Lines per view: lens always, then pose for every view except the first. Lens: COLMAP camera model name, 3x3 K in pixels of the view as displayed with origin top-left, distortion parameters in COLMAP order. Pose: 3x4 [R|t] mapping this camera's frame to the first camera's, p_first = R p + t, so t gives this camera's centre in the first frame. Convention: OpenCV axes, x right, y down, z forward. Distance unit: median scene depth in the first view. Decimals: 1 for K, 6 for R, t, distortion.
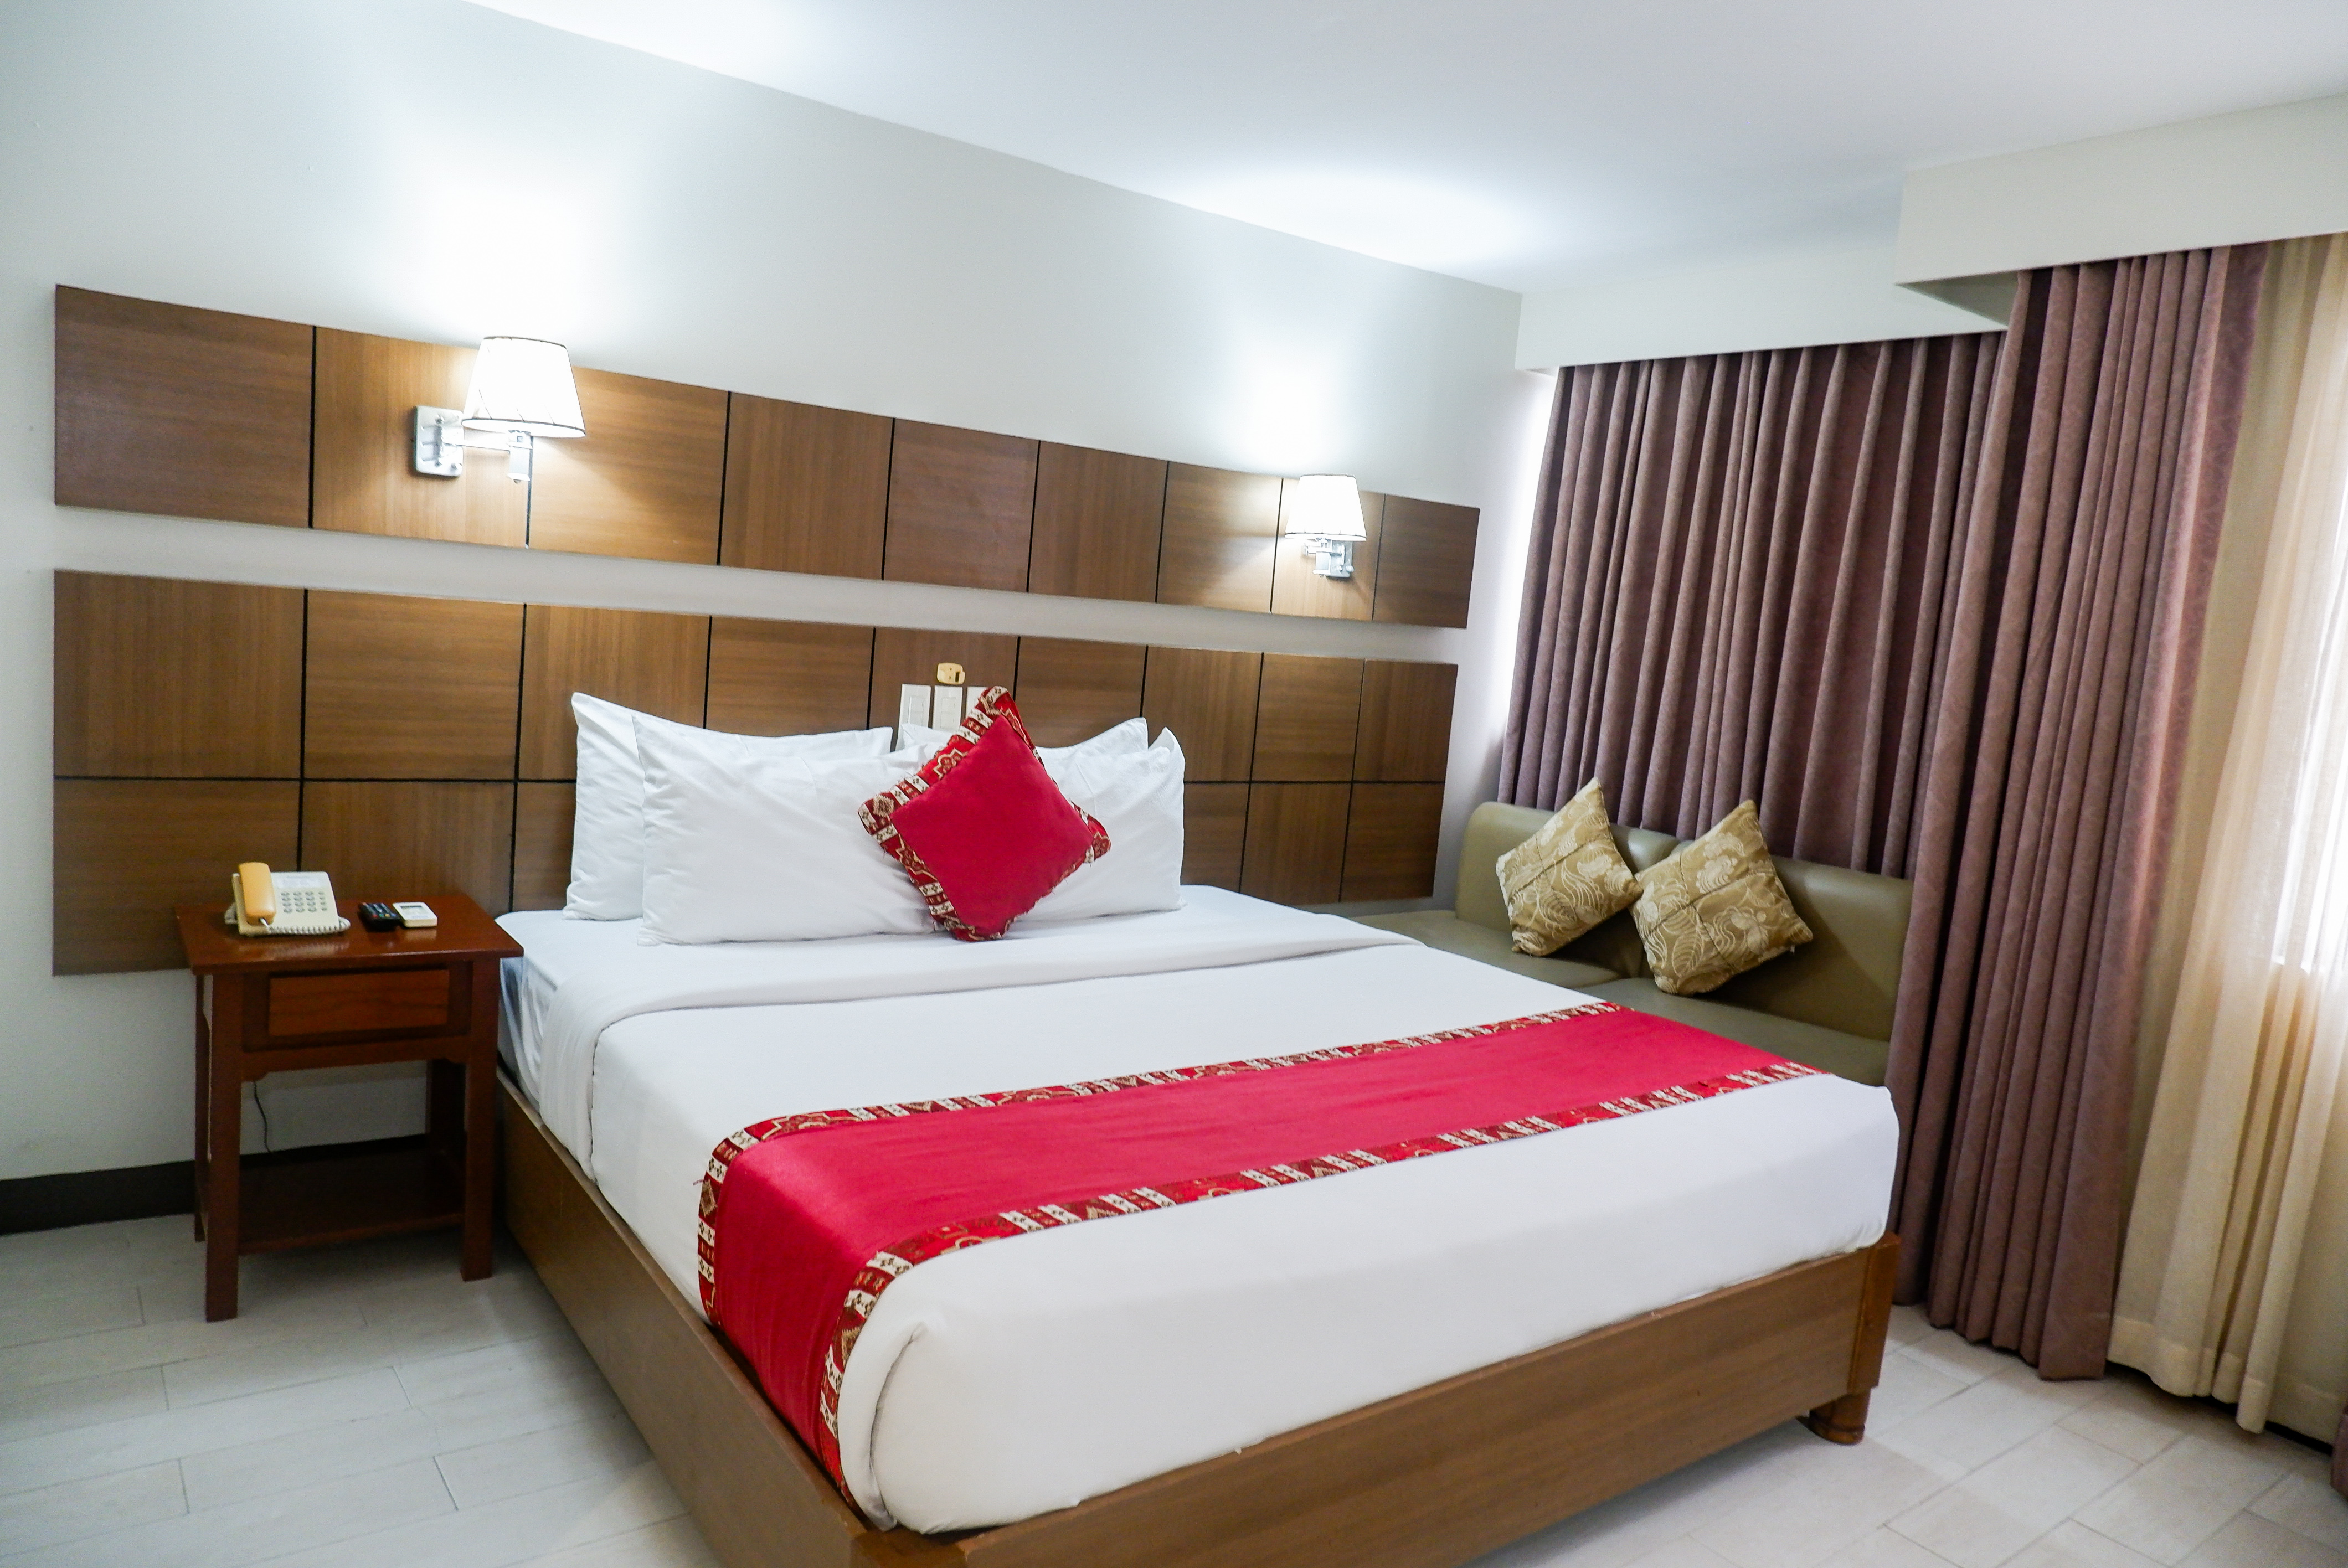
lens RADIAL K [[1519.3, 0, 1171.7], [0, 1519.3, 793.6], [0, 0, 1]] dist [-0.017412, 0.002441]
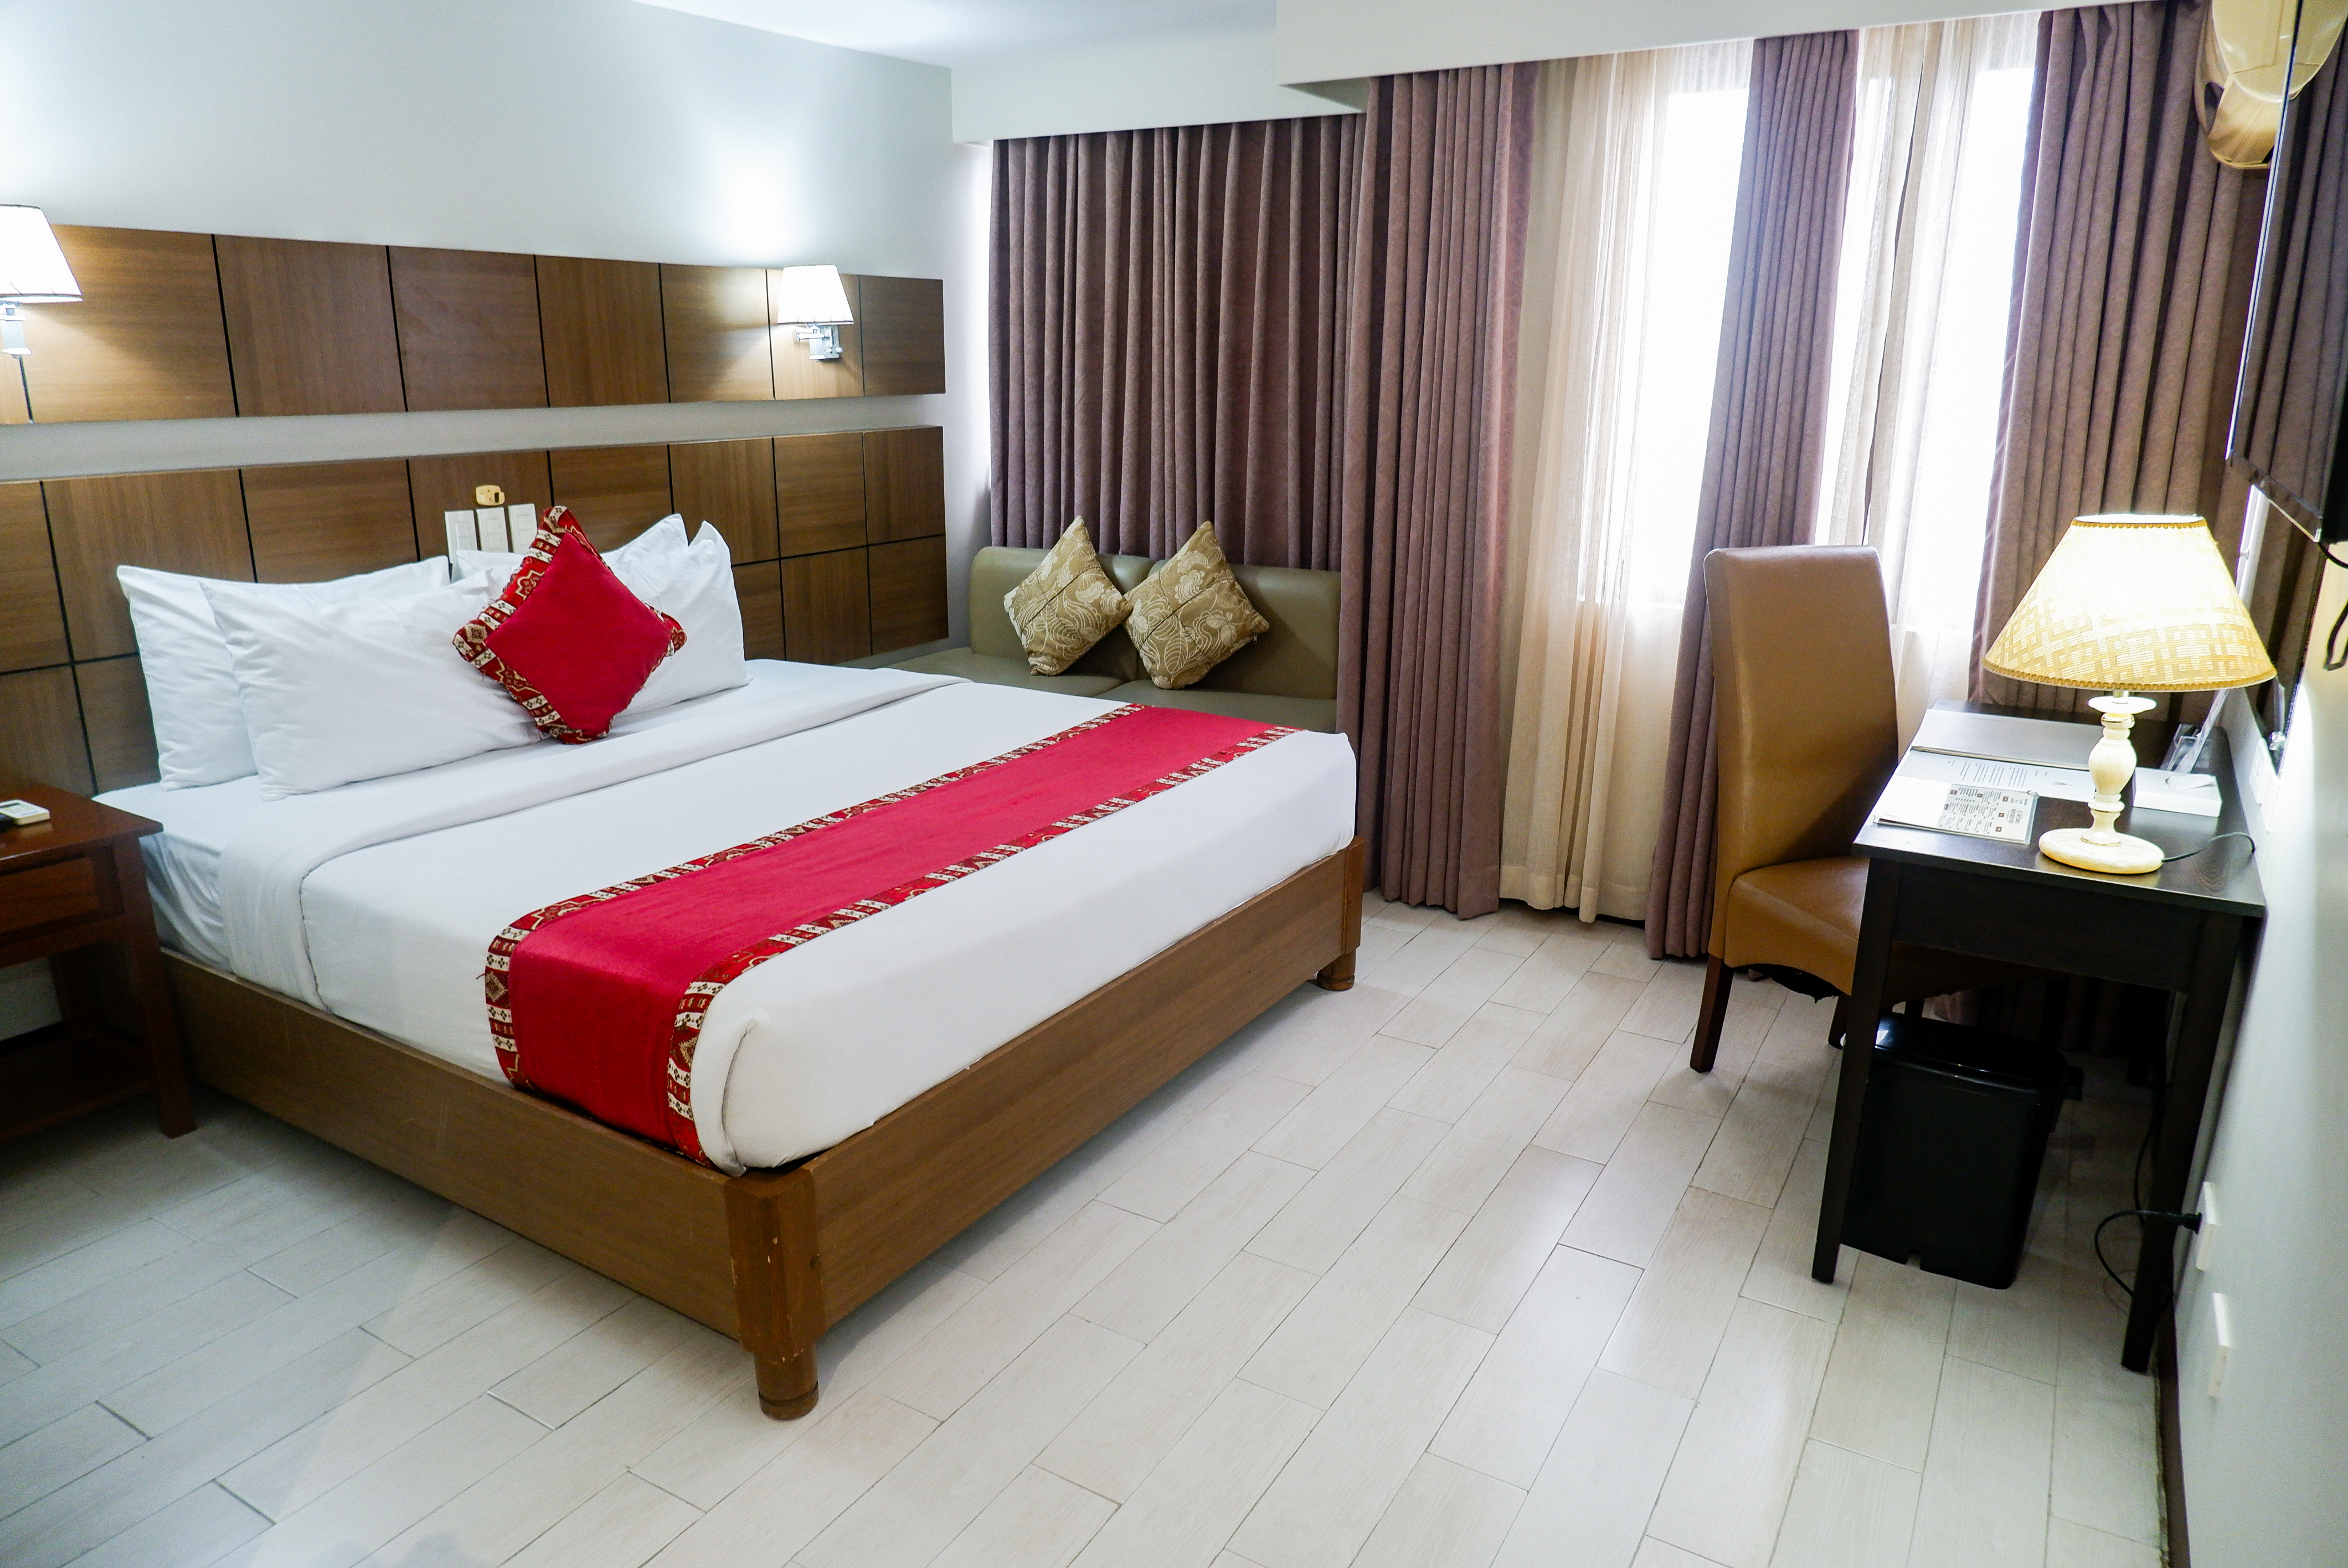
lens RADIAL K [[1519.3, 0, 1172.9], [0, 1519.3, 785.3], [0, 0, 1]] dist [-0.017412, 0.002441]
pose [[0.923825, -0.180031, 0.337842, -0.122789], [0.119486, 0.974032, 0.192313, -0.035881], [-0.363691, -0.137296, 0.921346, -0.183731]]
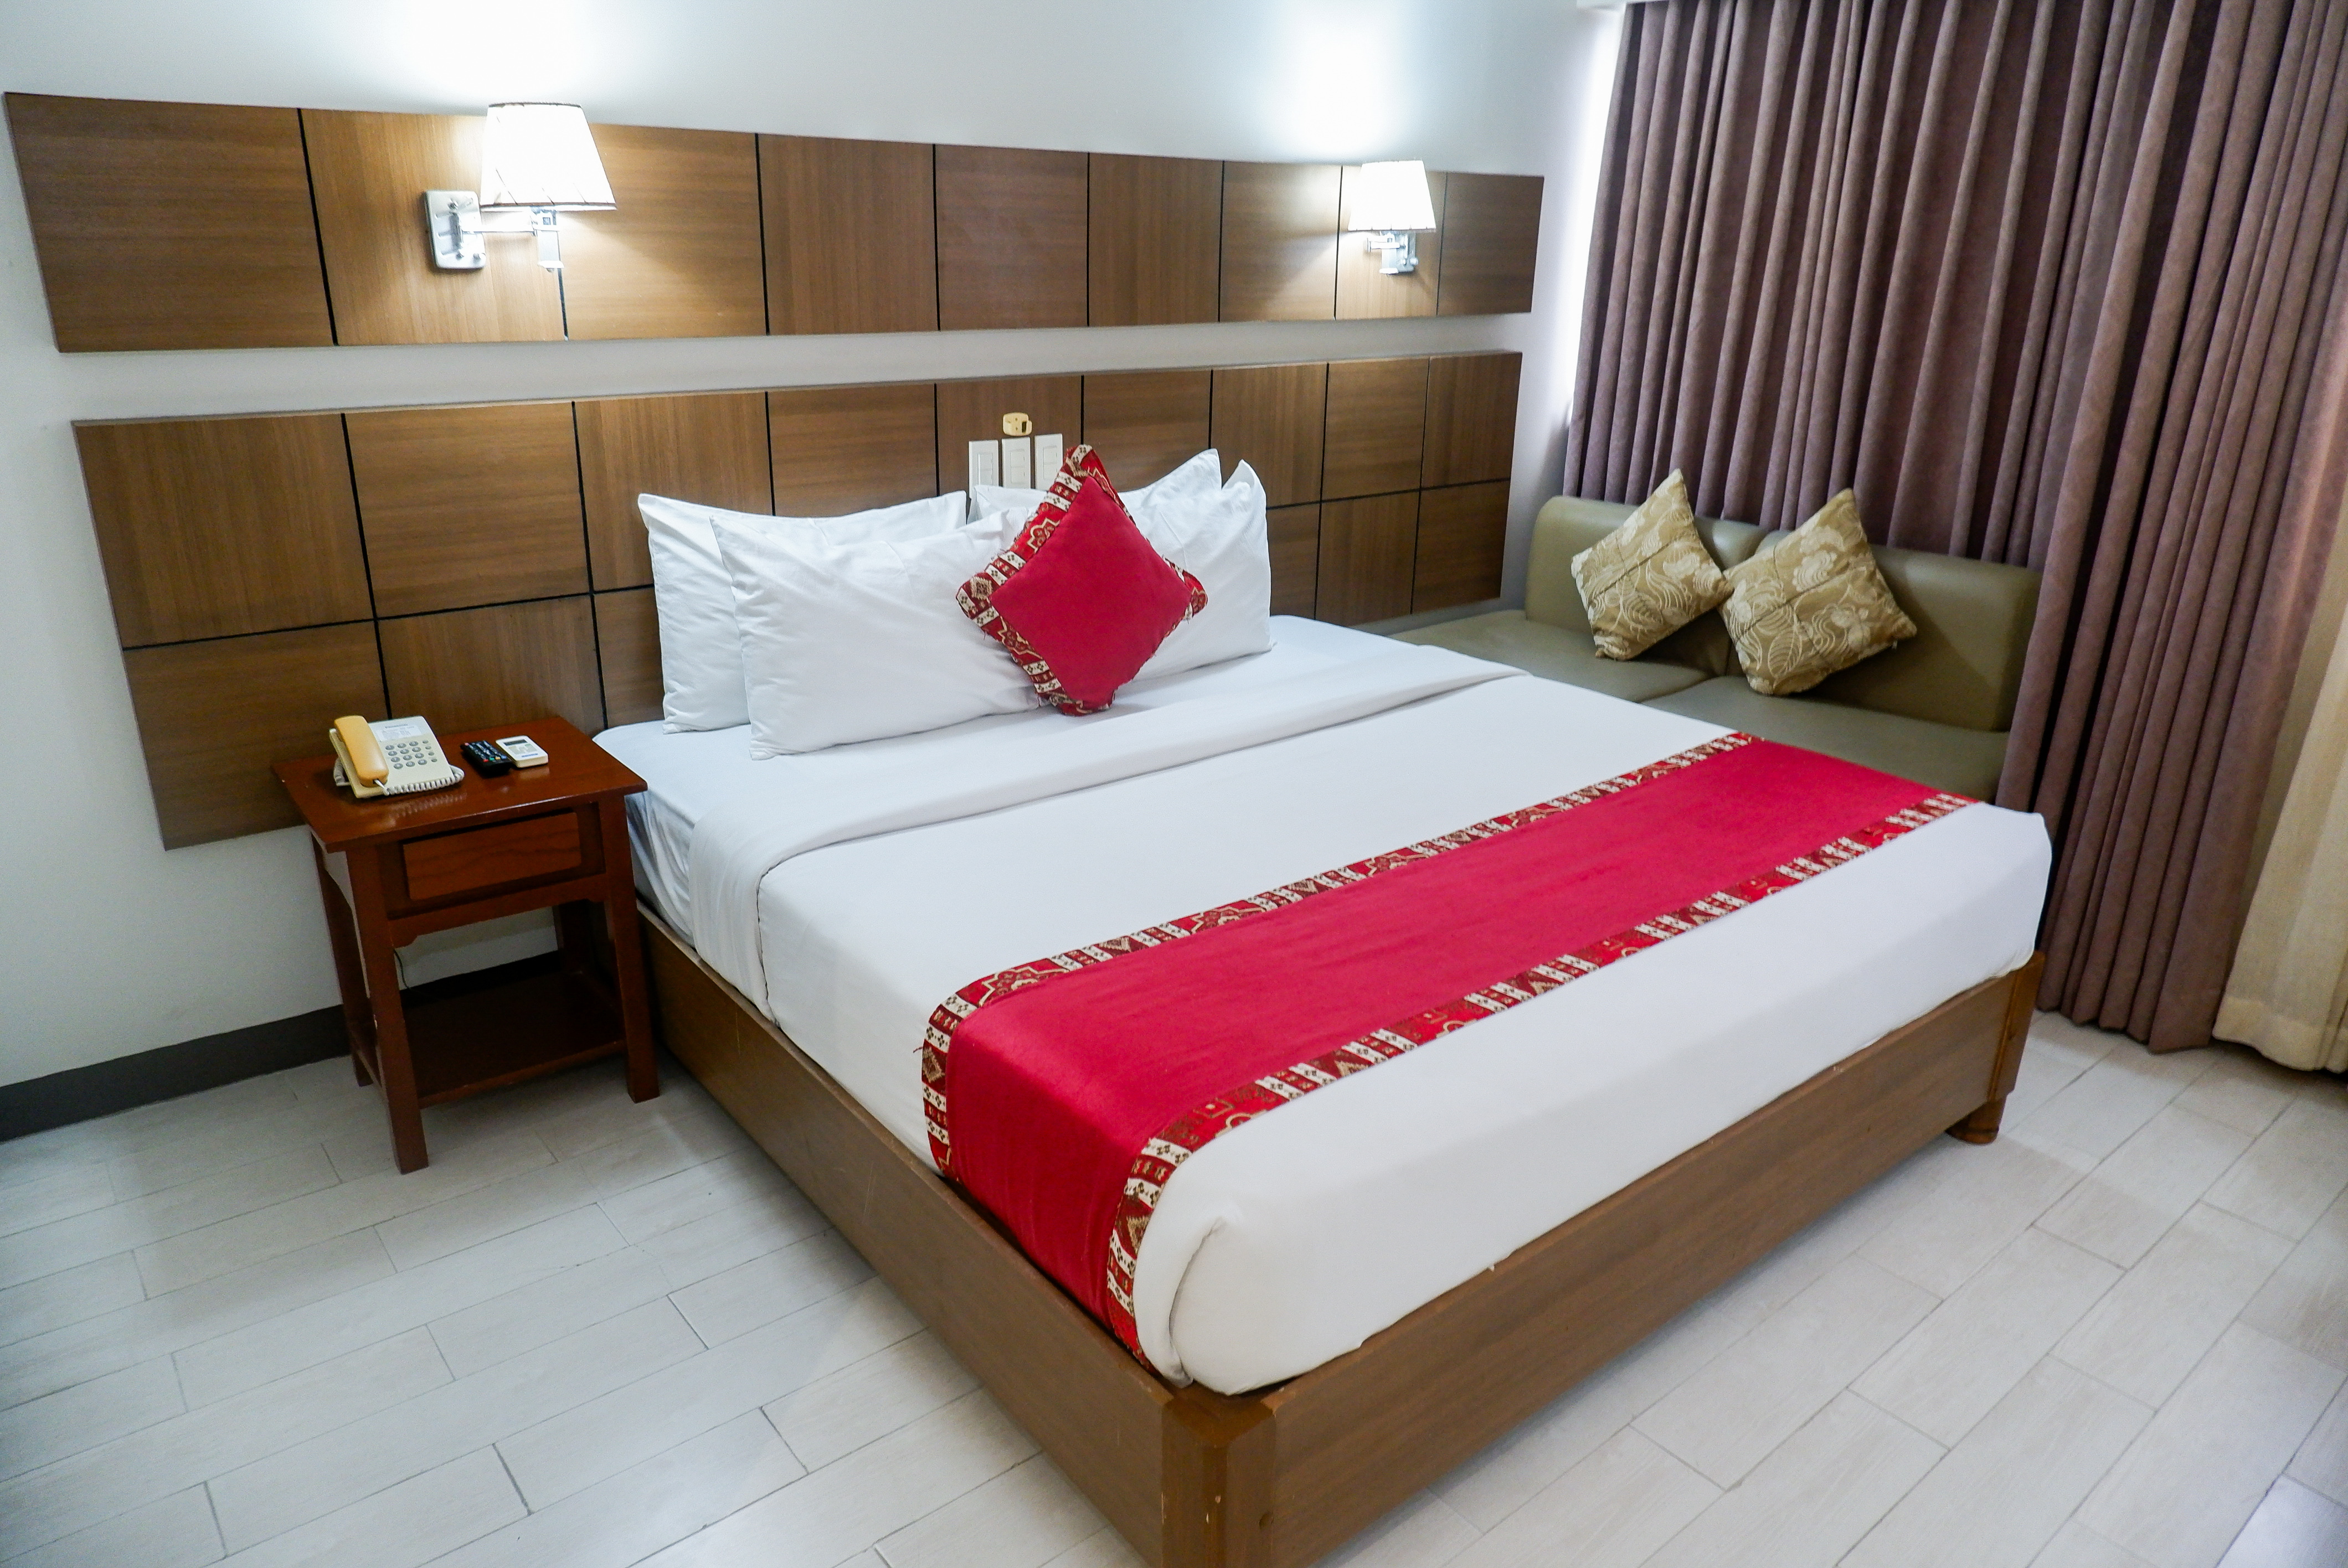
lens RADIAL K [[1519.3, 0, 1172.2], [0, 1519.3, 784.3], [0, 0, 1]] dist [-0.017412, 0.002441]
pose [[0.996841, -0.078759, 0.010282, -0.095244], [0.074451, 0.971623, 0.224512, -0.081825], [-0.027673, -0.223037, 0.974417, 0.043038]]
